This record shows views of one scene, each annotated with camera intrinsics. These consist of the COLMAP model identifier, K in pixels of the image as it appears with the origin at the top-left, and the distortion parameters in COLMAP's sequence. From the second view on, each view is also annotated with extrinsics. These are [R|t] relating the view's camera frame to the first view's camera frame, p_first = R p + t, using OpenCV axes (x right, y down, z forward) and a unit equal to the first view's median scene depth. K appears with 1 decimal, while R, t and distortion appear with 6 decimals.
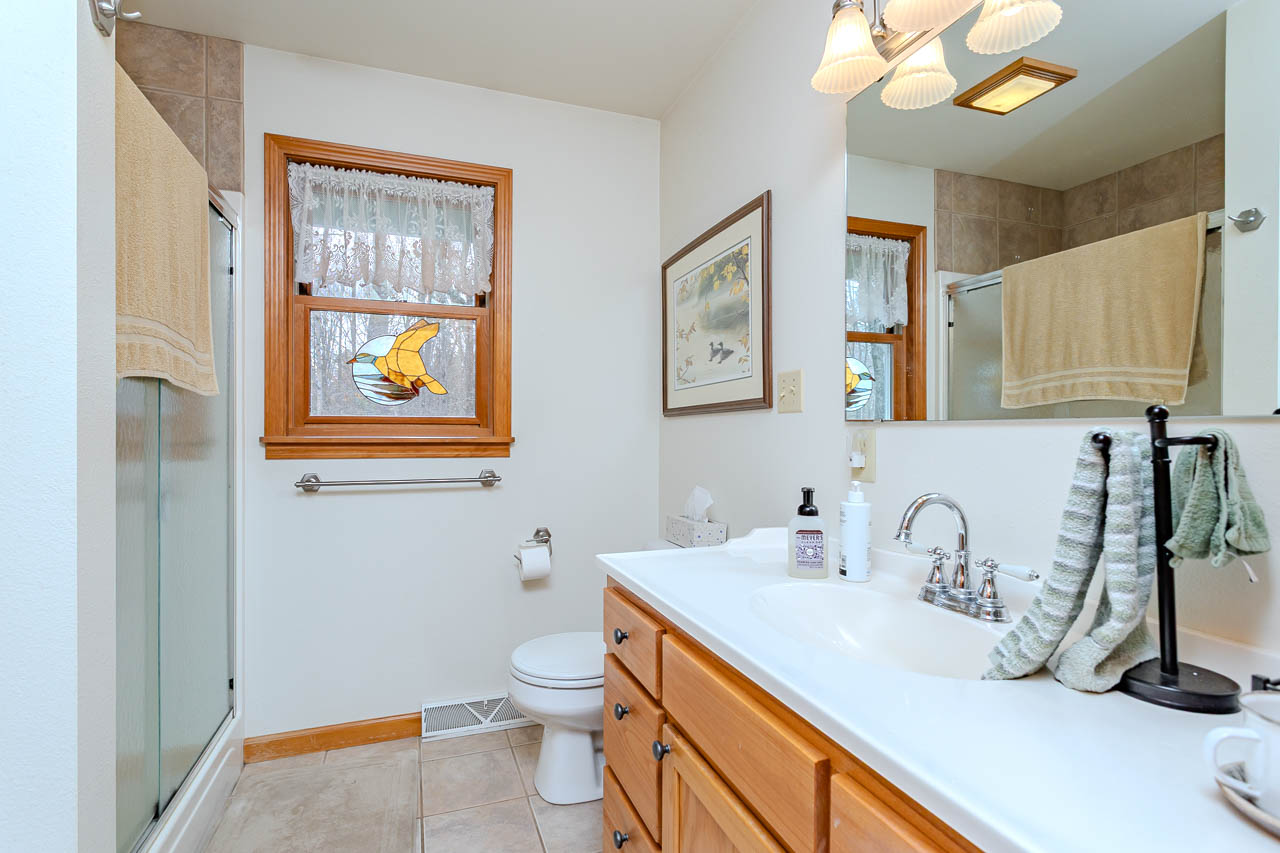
lens RADIAL K [[603.9, 0, 640.7], [0, 603.9, 427.7], [0, 0, 1]] dist [0.002123, 0.001458]
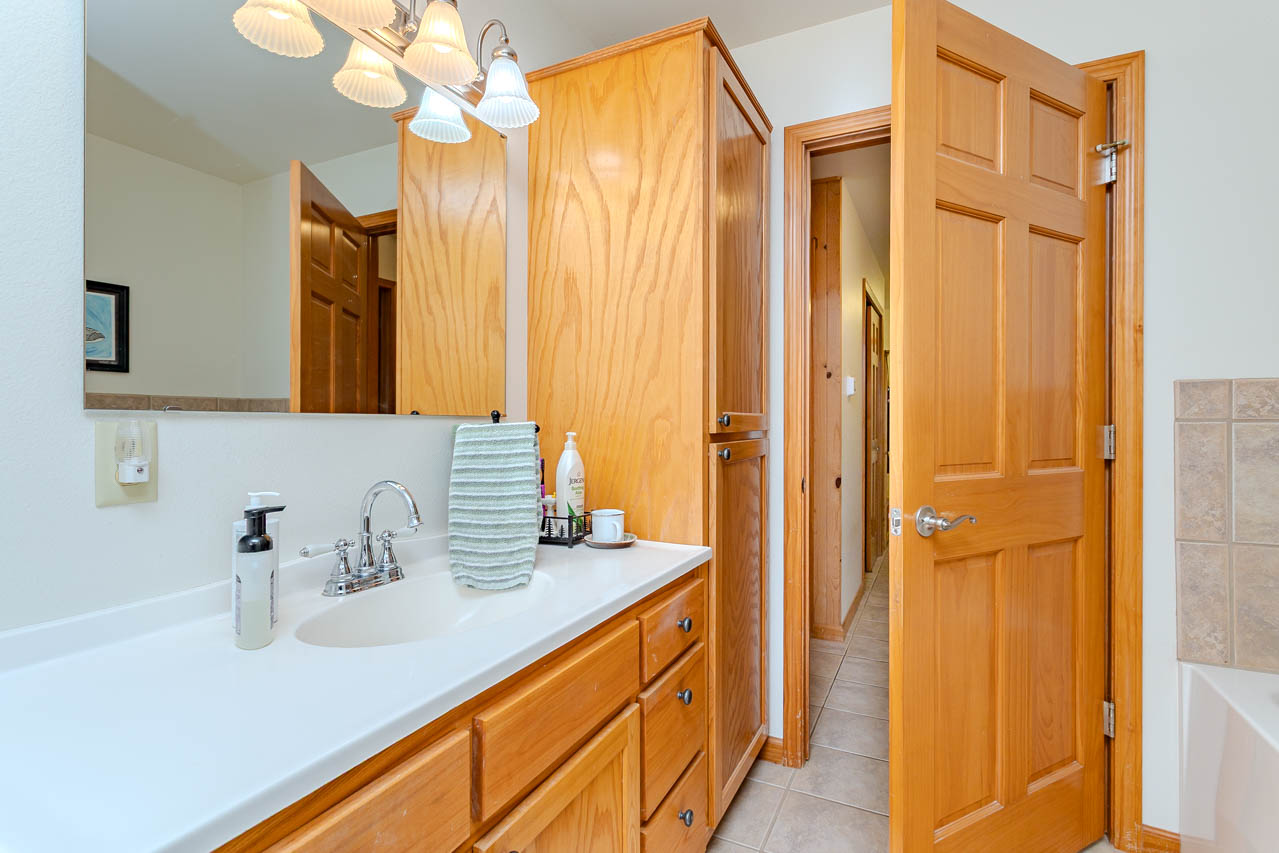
lens RADIAL K [[603.4, 0, 642.8], [0, 603.4, 426.9], [0, 0, 1]] dist [0.002123, 0.001458]
pose [[-0.704946, -0.007413, 0.709222, -0.586835], [-0.011365, 0.999935, -0.000844, 0.006759], [-0.709170, -0.008655, -0.704984, 1.386487]]
